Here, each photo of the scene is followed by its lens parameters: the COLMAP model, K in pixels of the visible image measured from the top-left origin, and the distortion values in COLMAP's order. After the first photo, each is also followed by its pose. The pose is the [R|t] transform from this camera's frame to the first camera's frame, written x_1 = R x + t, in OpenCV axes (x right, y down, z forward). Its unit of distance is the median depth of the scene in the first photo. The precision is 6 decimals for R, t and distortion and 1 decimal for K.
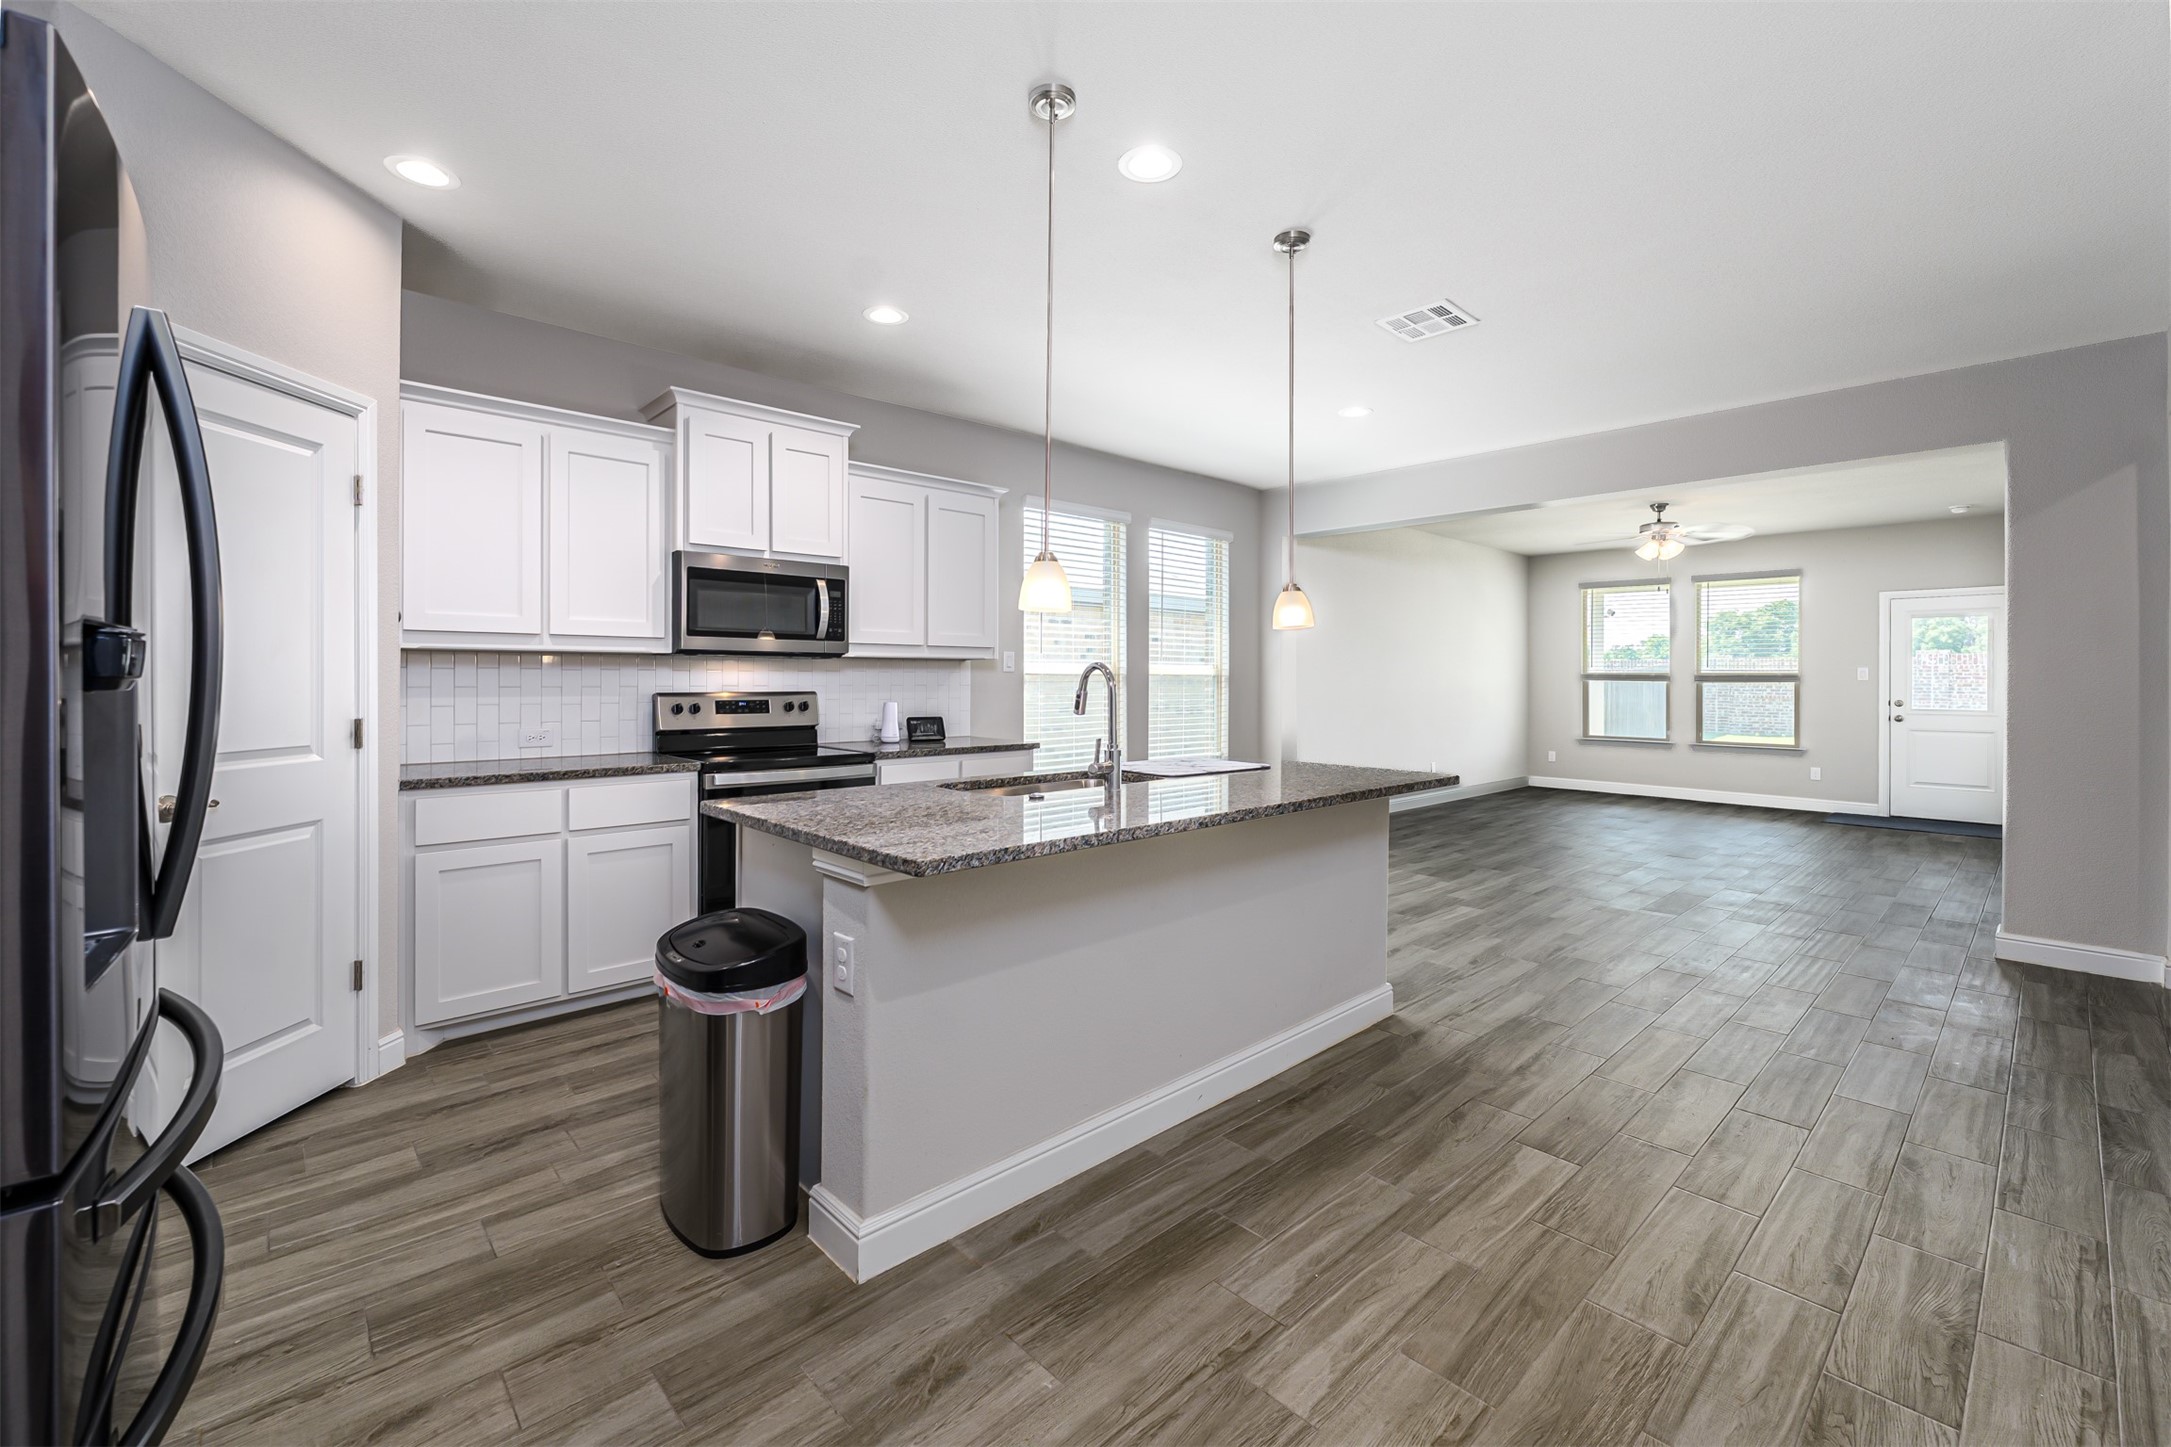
lens RADIAL K [[890.9, 0, 1074.4], [0, 890.9, 674.8], [0, 0, 1]] dist [0.000652, 0.000074]
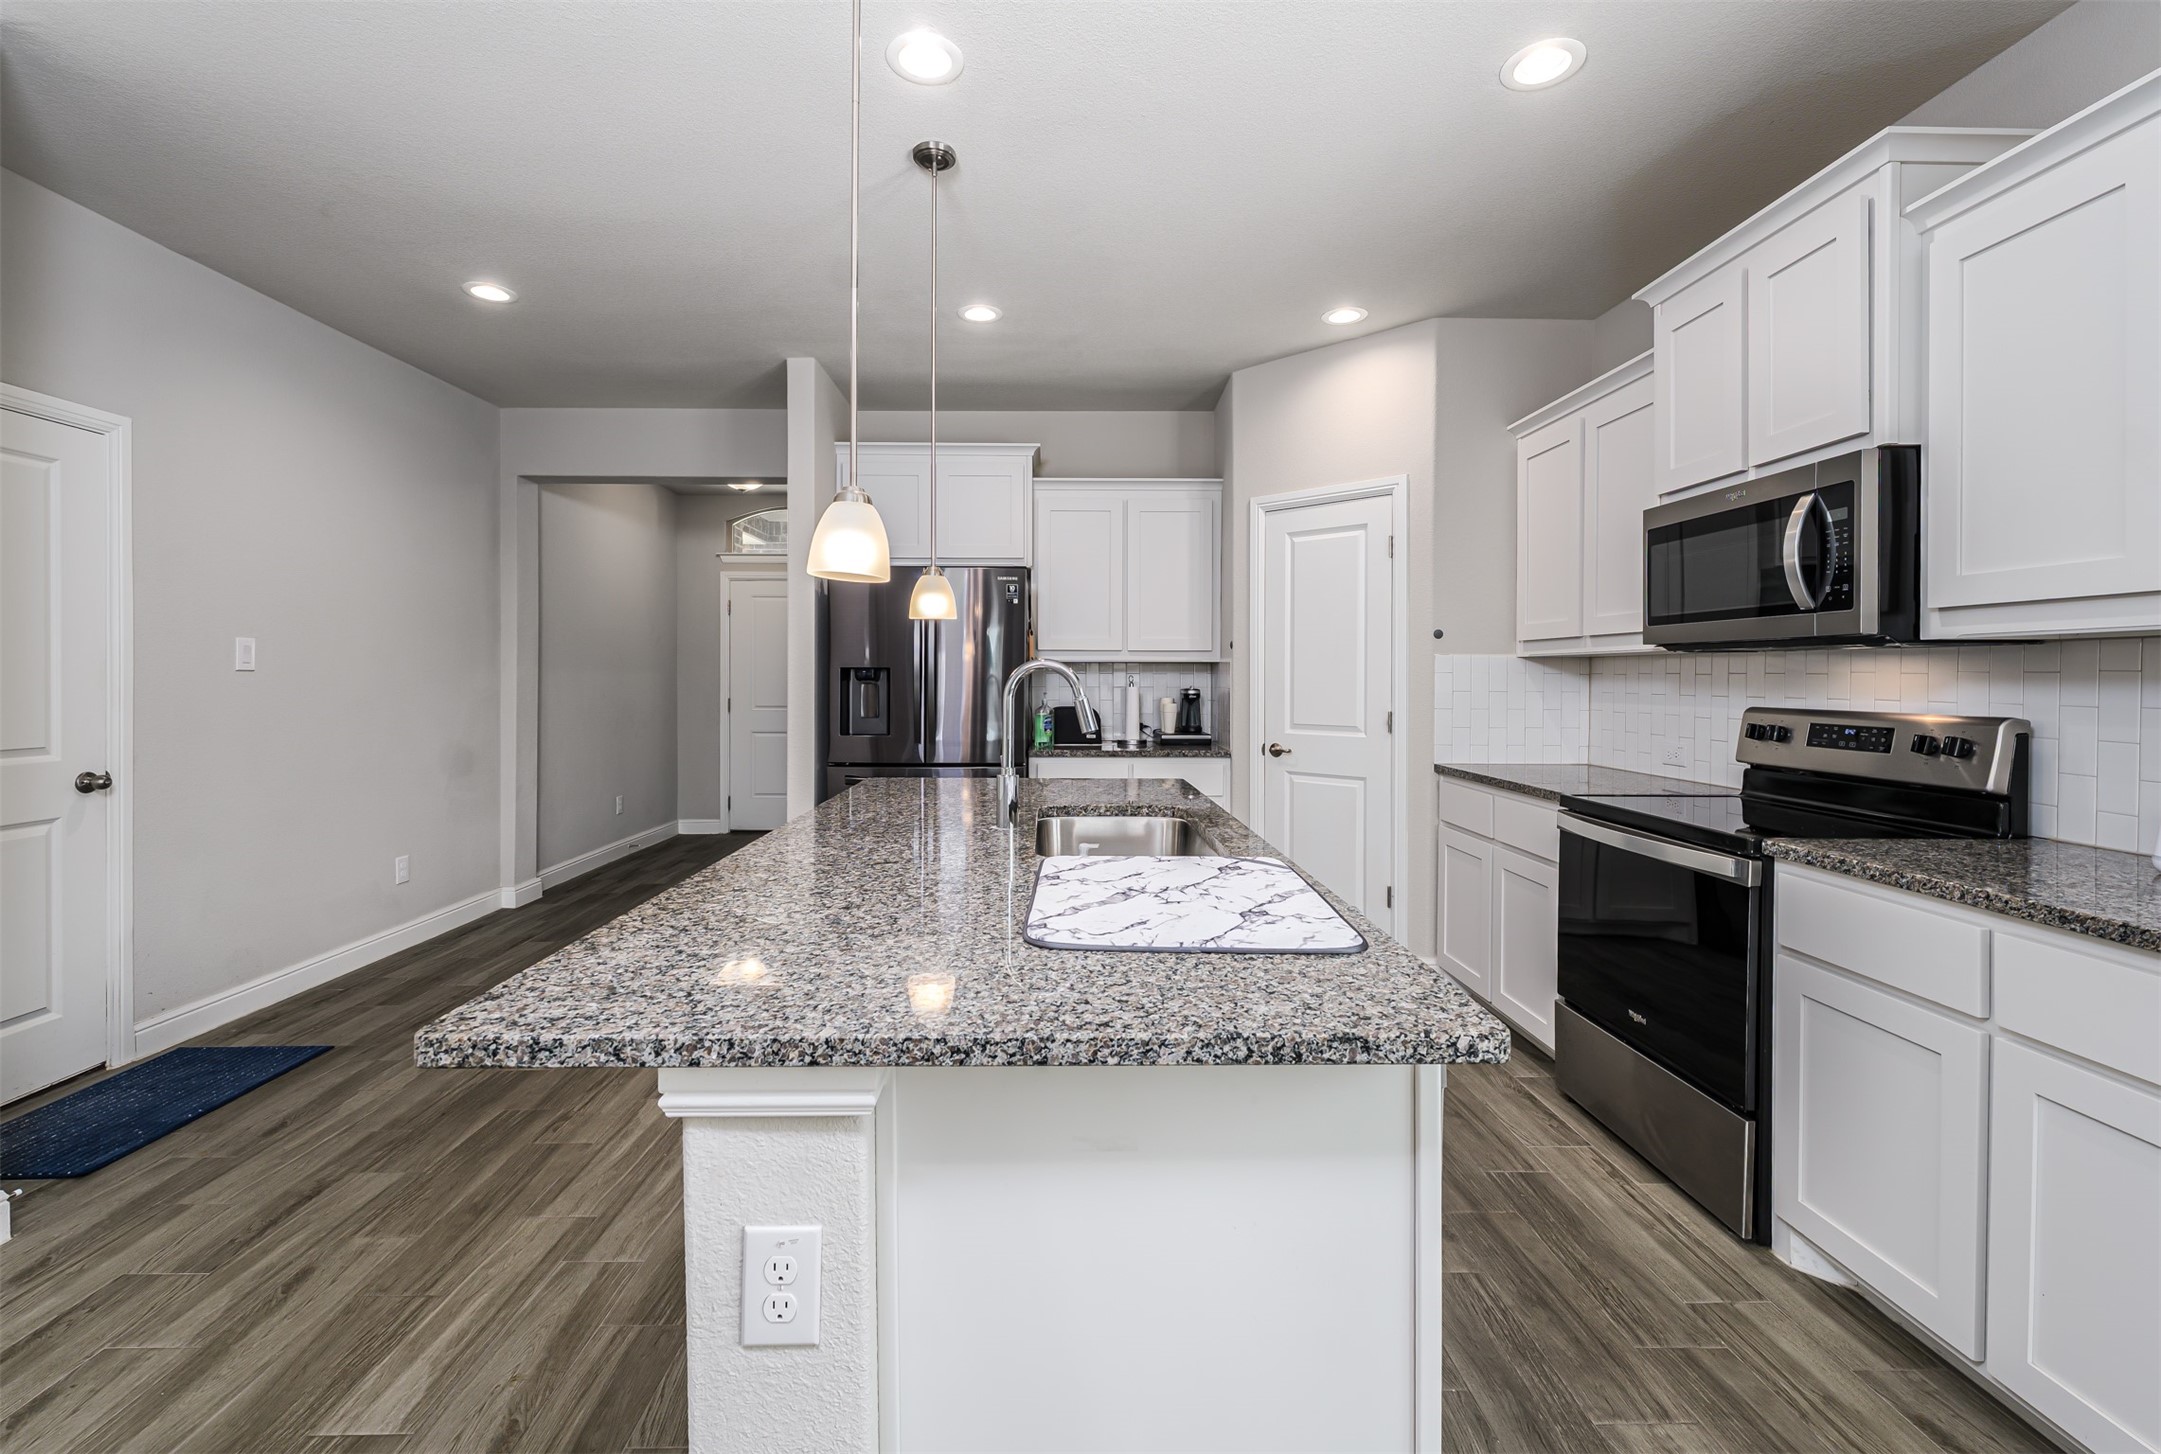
lens RADIAL K [[917.4, 0, 1069.8], [0, 917.4, 685.3], [0, 0, 1]] dist [0.000589, -0.000126]
pose [[-0.657602, 0.001514, -0.753364, 0.519660], [-0.002811, 0.999986, 0.004464, 0.002613], [0.753360, 0.005053, -0.657588, 1.359647]]
